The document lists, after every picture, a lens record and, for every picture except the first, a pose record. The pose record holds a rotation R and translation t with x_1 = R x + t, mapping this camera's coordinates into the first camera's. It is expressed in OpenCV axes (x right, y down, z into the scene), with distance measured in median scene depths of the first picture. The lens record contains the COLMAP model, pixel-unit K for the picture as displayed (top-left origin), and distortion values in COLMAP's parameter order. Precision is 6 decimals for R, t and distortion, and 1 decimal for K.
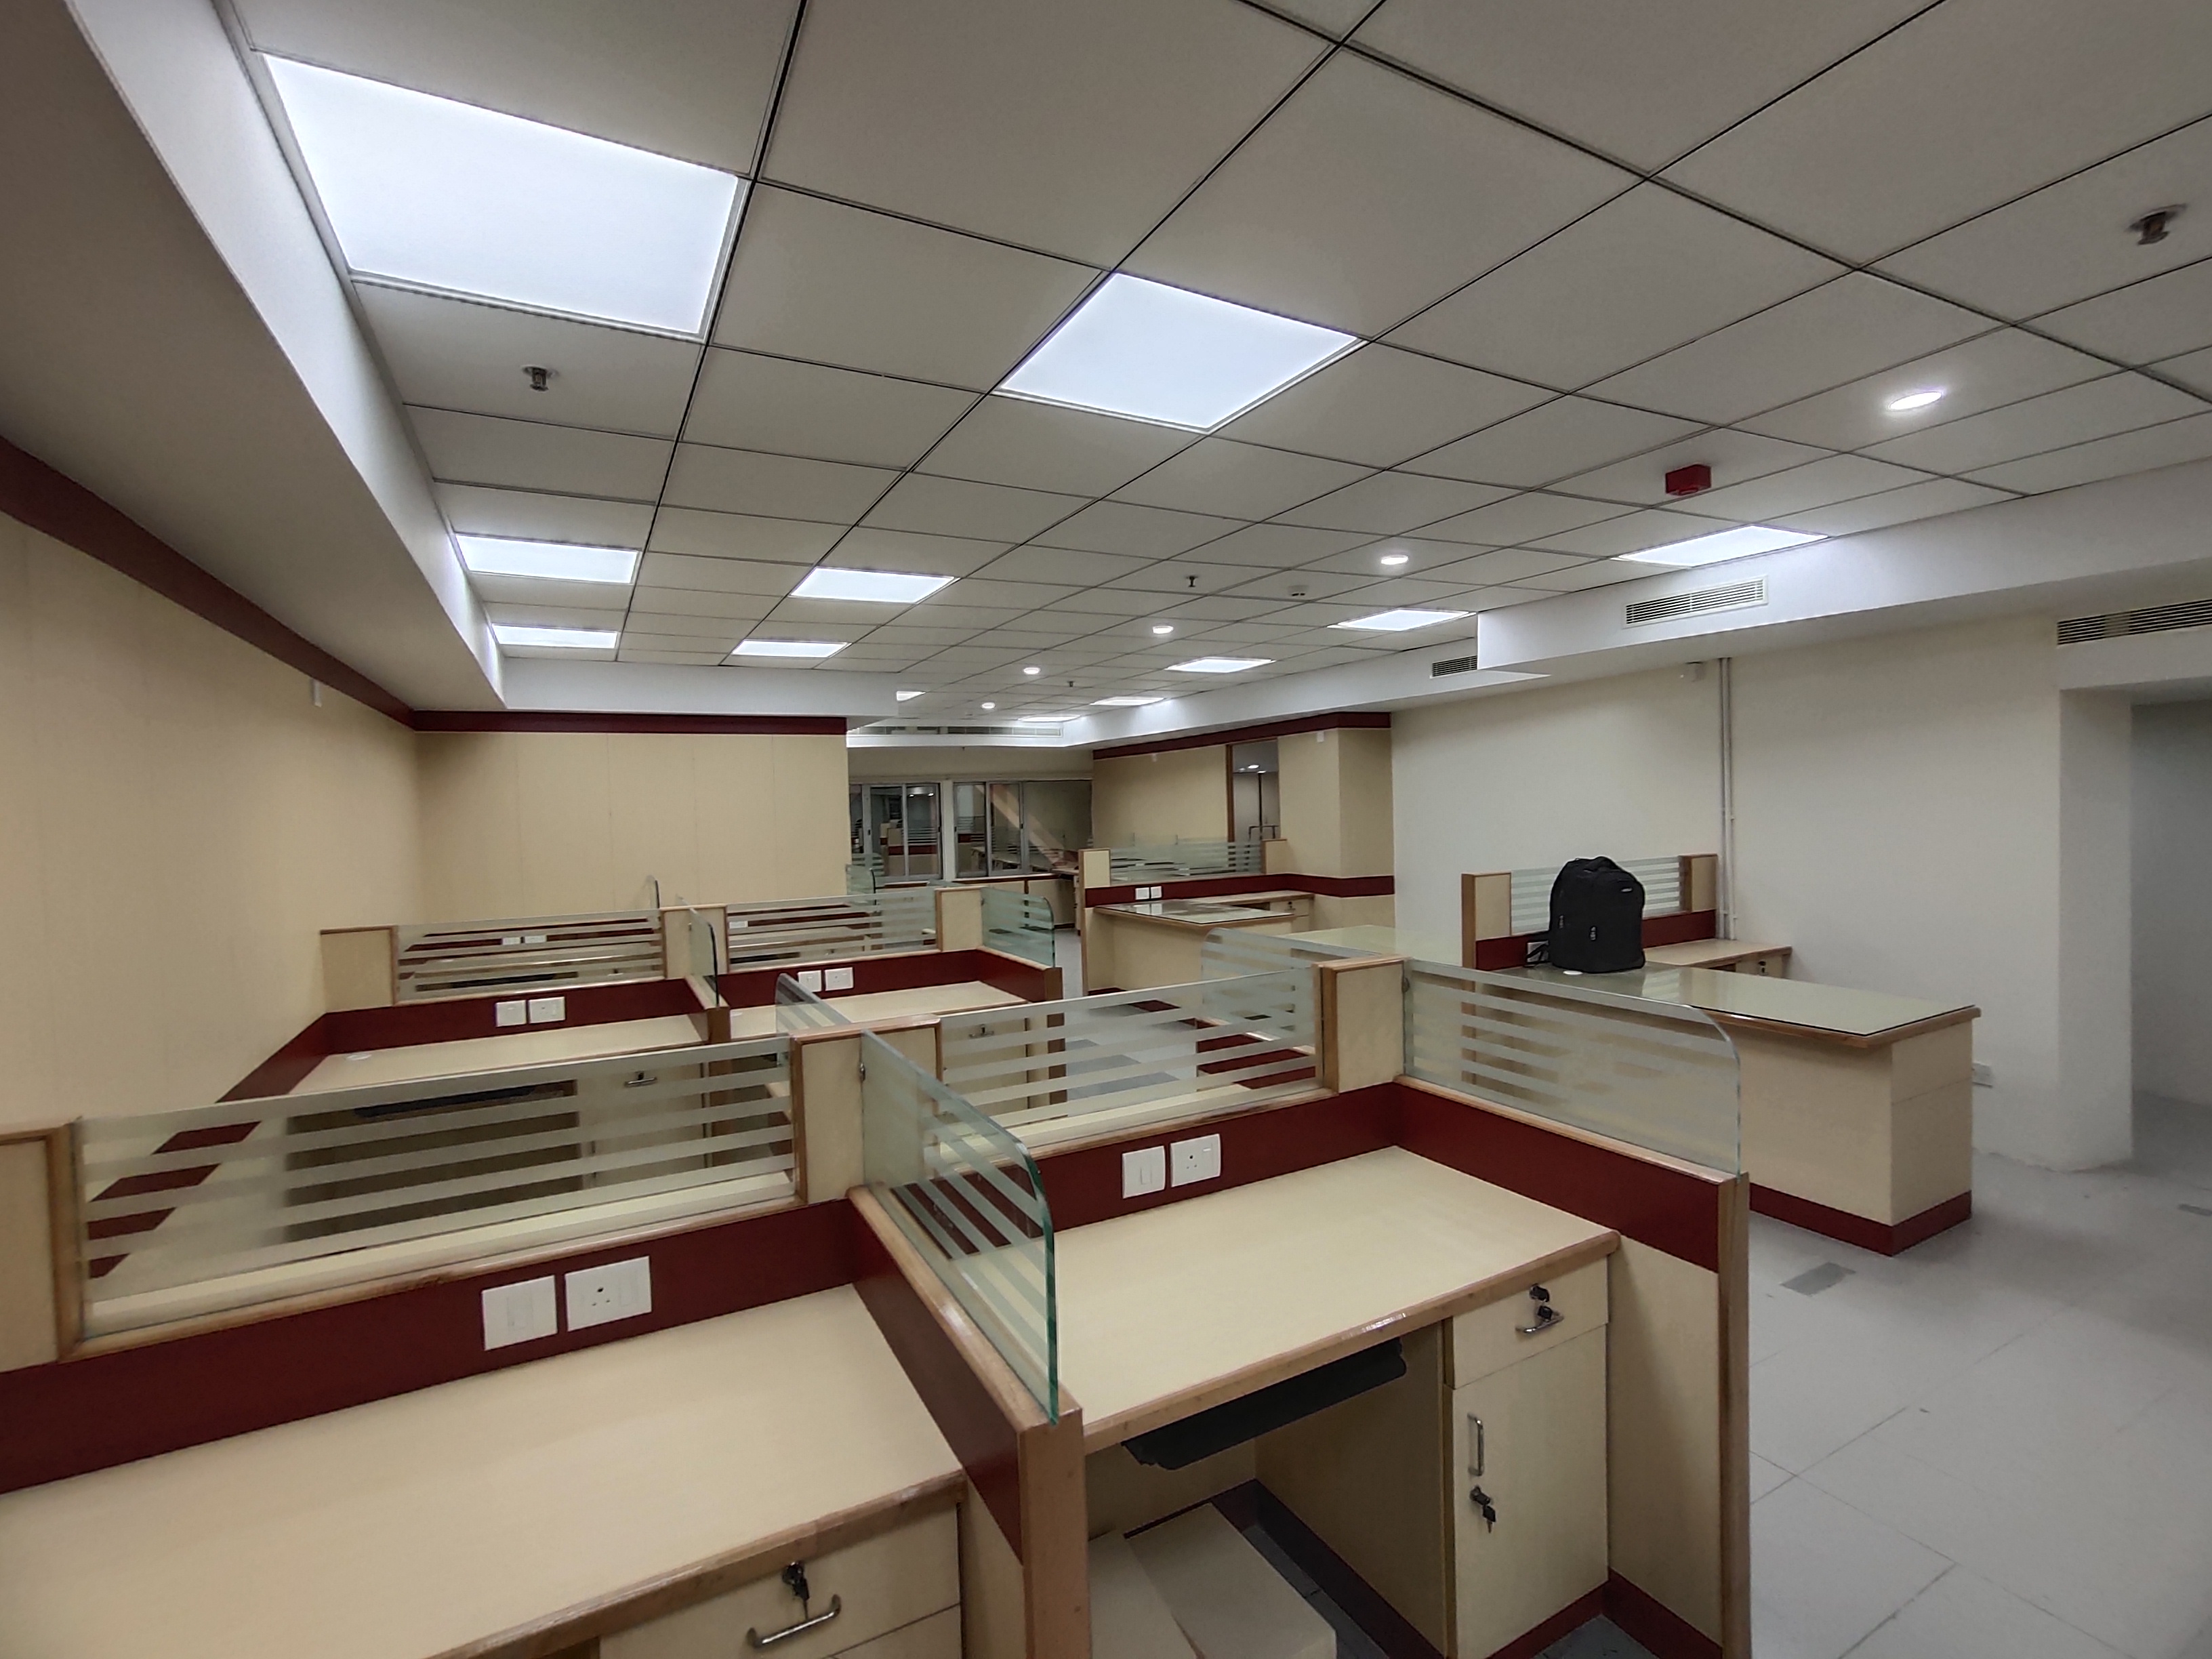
lens RADIAL K [[1009.1, 0, 1092.3], [0, 1009.1, 829.6], [0, 0, 1]] dist [-0.016913, 0.003421]
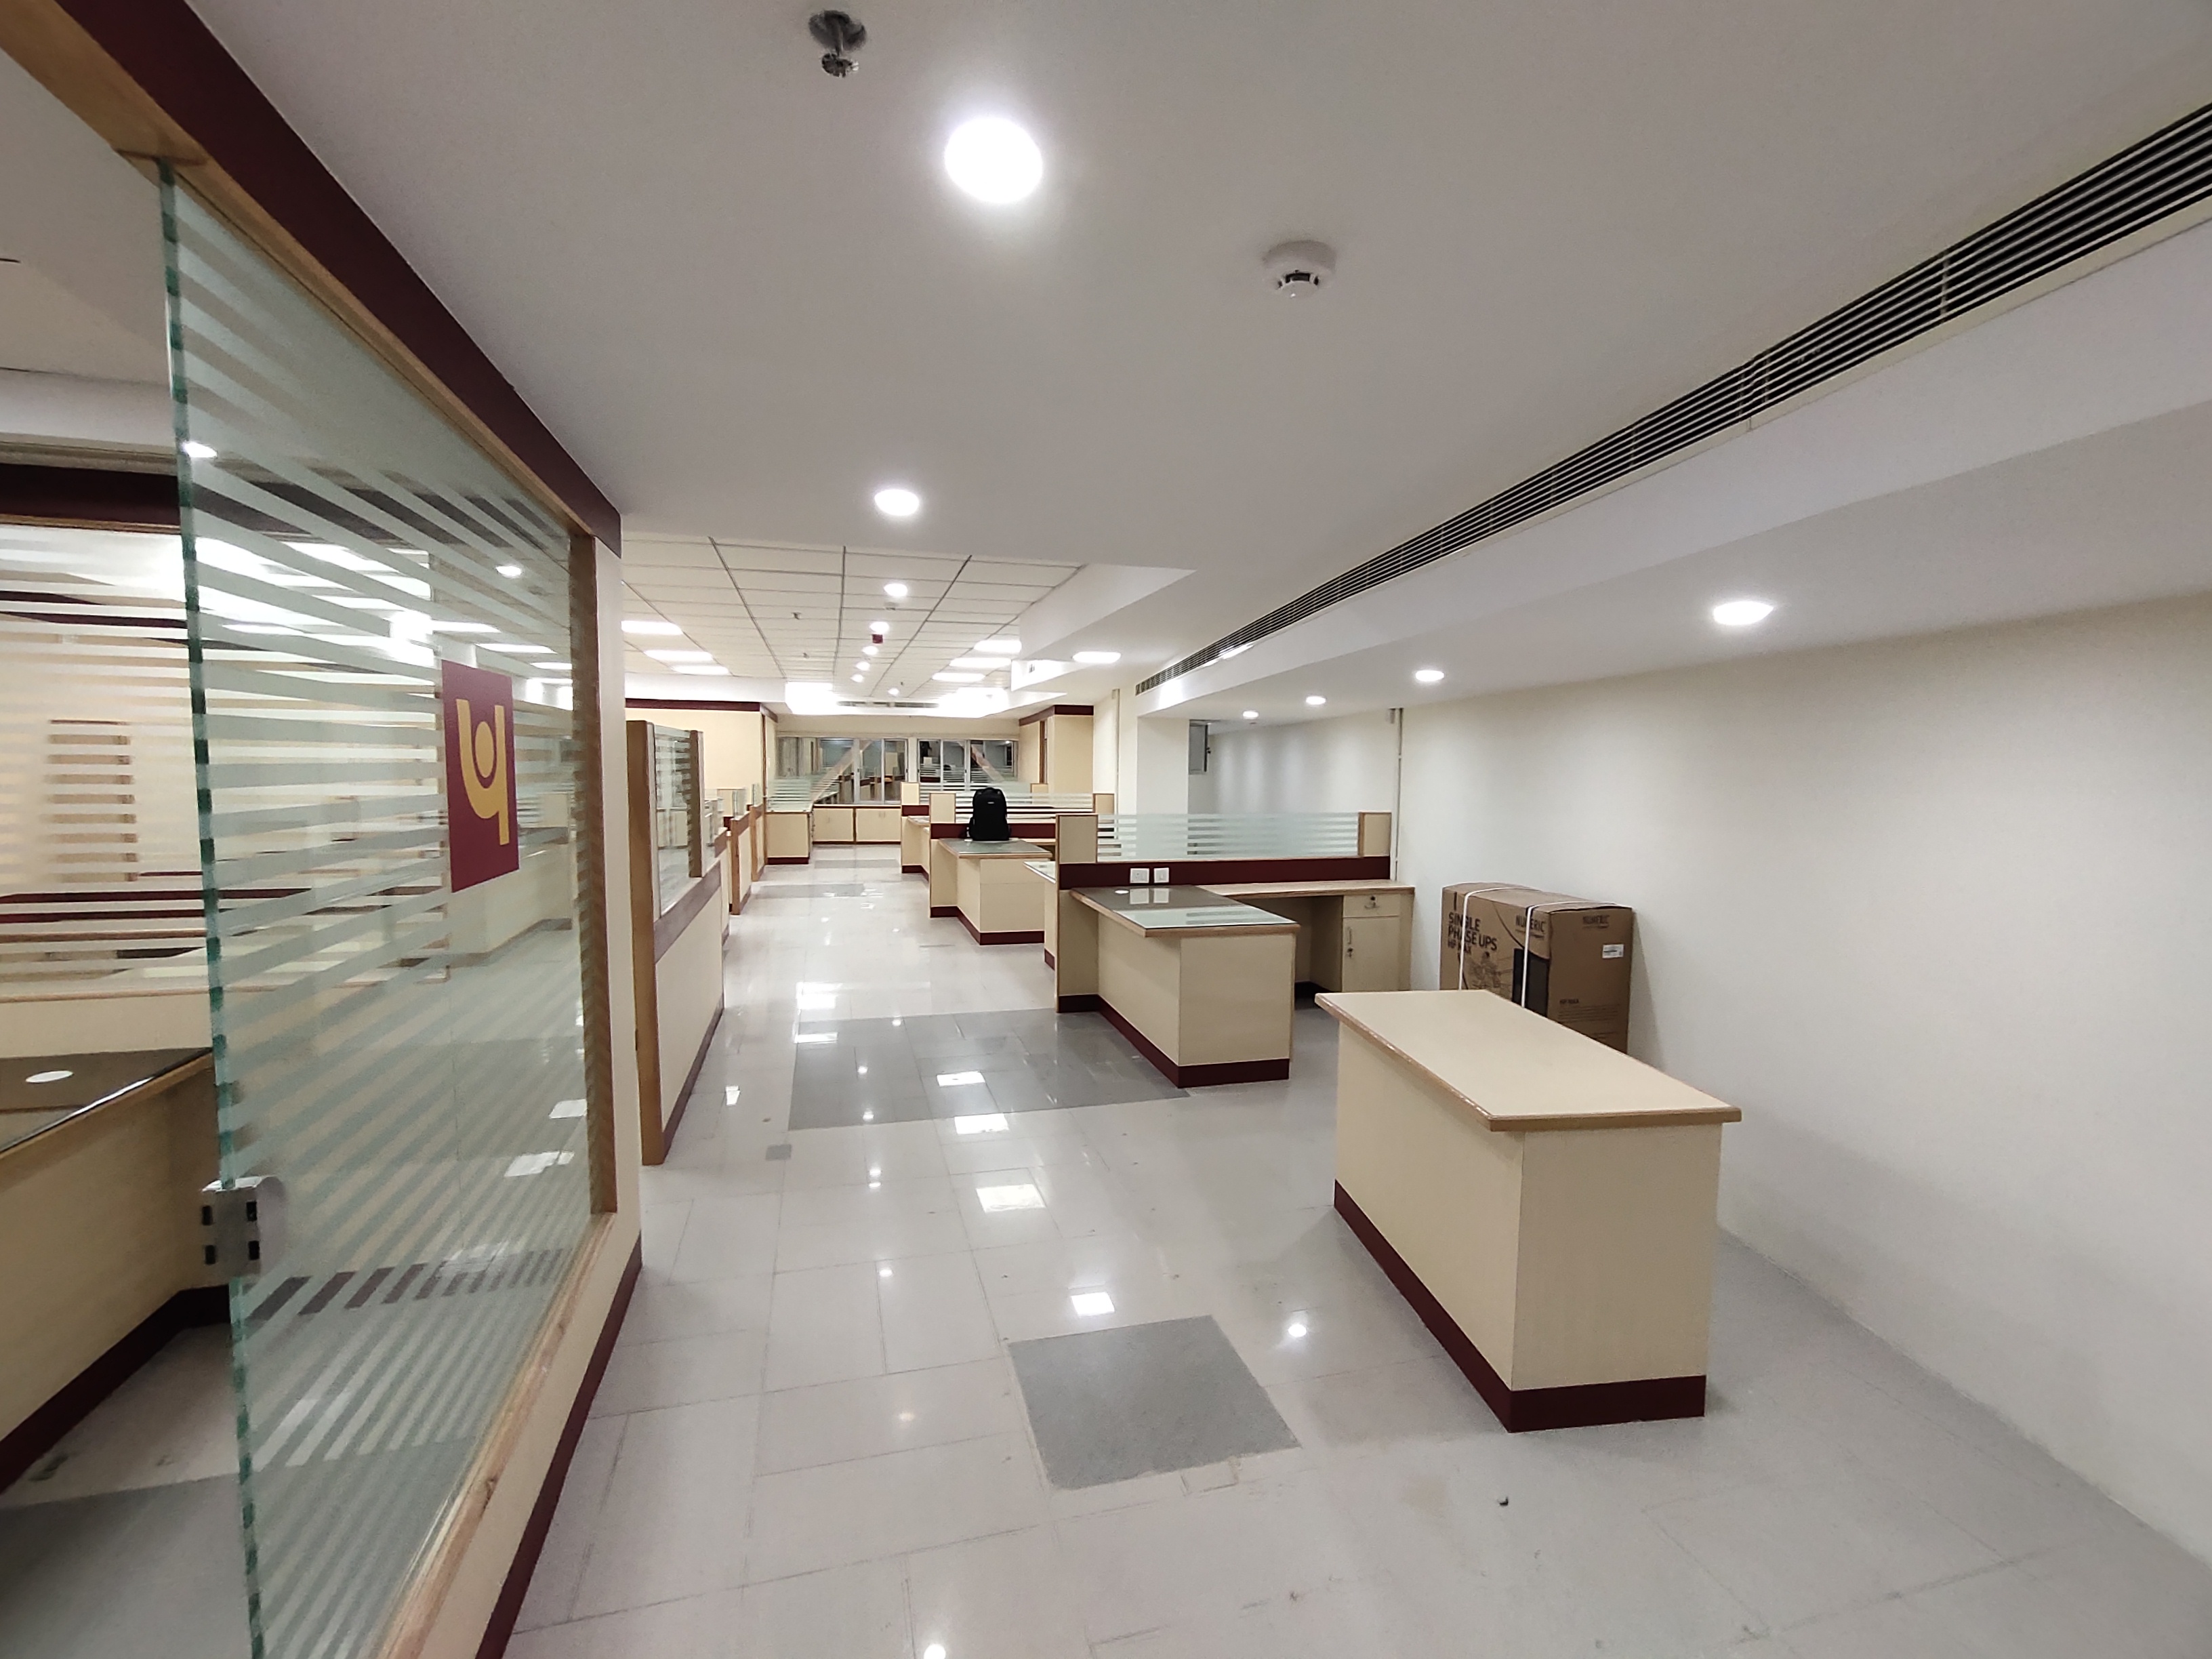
lens RADIAL K [[1009.1, 0, 1113.4], [0, 1009.1, 835.0], [0, 0, 1]] dist [-0.016913, 0.003421]
pose [[0.979481, 0.054557, -0.194009, 0.631555], [-0.045050, 0.997573, 0.053085, 0.001331], [0.196435, -0.043256, 0.979562, -0.550995]]
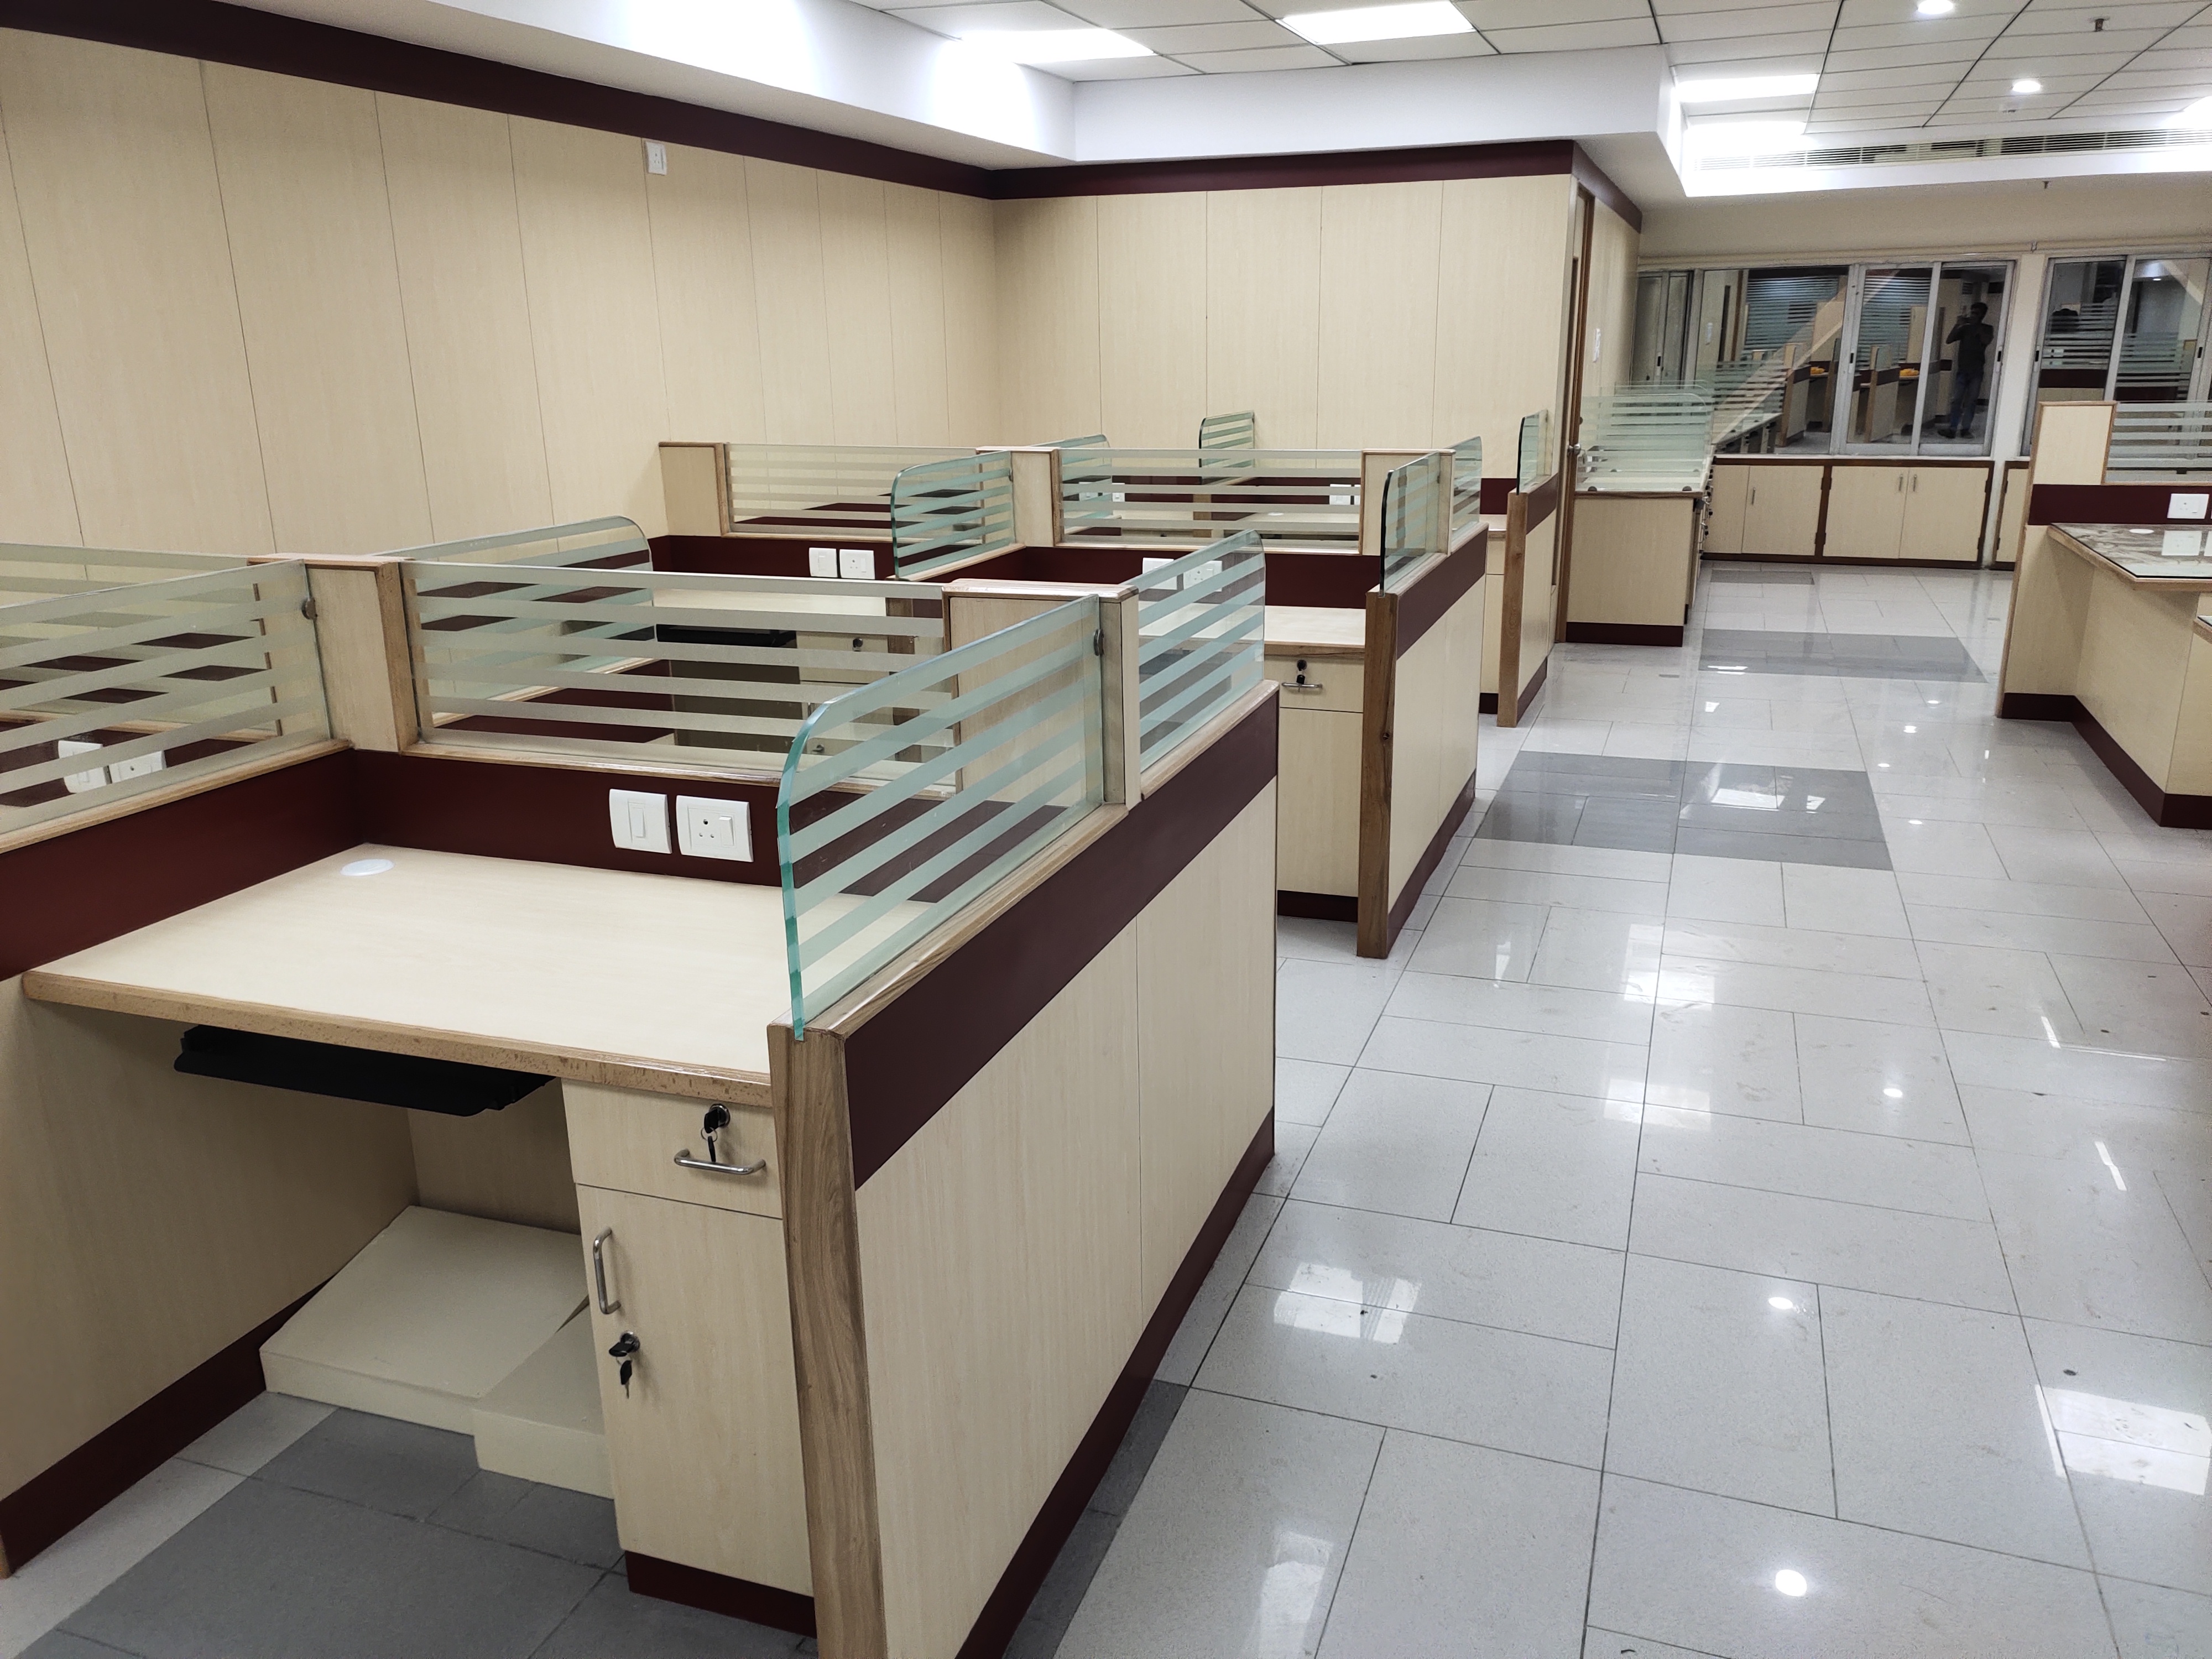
lens RADIAL K [[1633.1, 0, 1108.8], [0, 1633.1, 849.4], [0, 0, 1]] dist [0.017610, -0.007008]
pose [[0.676477, 0.235223, -0.697889, 0.269191], [-0.023849, 0.954121, 0.298469, 0.000380], [0.736077, -0.185264, 0.651051, 0.117957]]
